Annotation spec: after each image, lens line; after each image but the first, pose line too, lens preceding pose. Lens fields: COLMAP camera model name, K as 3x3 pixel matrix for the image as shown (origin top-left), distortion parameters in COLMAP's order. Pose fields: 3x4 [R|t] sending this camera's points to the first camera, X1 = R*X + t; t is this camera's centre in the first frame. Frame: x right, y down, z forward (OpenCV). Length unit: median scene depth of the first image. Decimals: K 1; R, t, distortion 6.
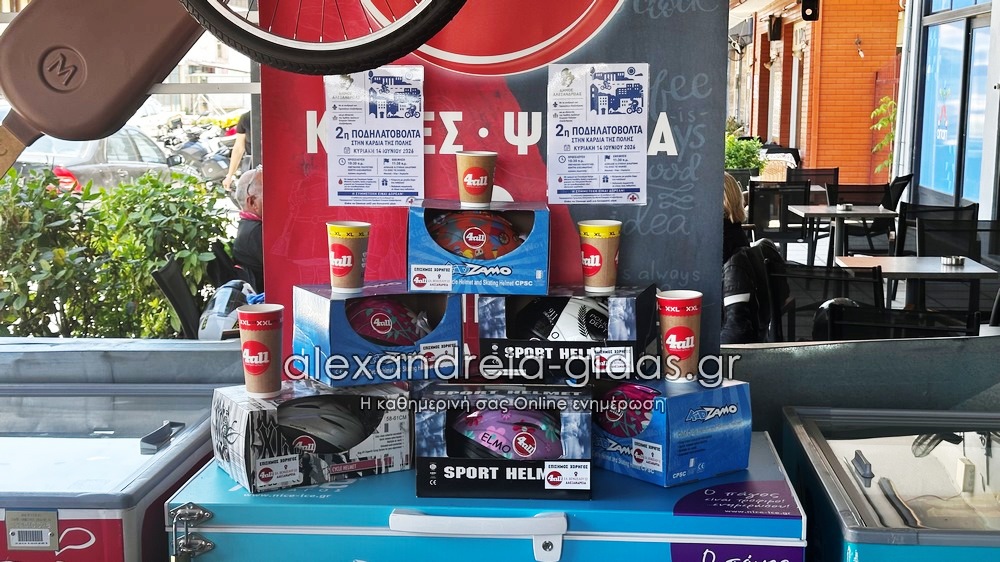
lens RADIAL K [[1389.4, 0, 497.3], [0, 1389.4, 287.6], [0, 0, 1]] dist [0.141647, -0.025138]
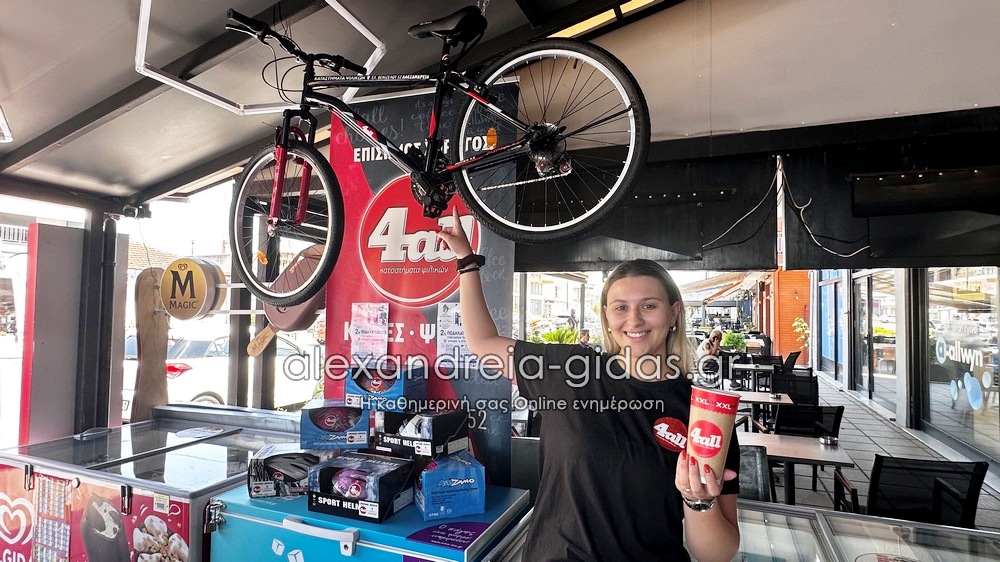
lens RADIAL K [[525.6, 0, 498.2], [0, 525.6, 285.9], [0, 0, 1]] dist [-0.001795, 0.000200]
pose [[0.950373, -0.003312, -0.311096, 0.415571], [-0.053762, 0.983152, -0.174704, -0.051032], [0.306433, 0.182759, 0.934183, 0.276529]]
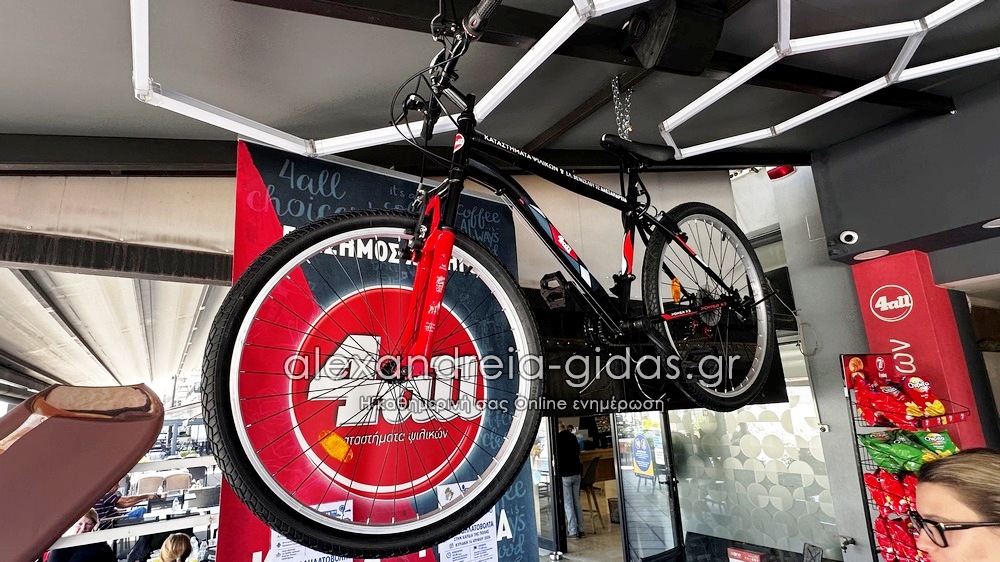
lens RADIAL K [[525.6, 0, 498.2], [0, 525.6, 285.9], [0, 0, 1]] dist [-0.001795, 0.000200]
pose [[0.798147, 0.102735, 0.593638, -0.280723], [0.134168, 0.930298, -0.341386, -0.172422], [-0.587333, 0.352123, 0.728731, 0.533554]]
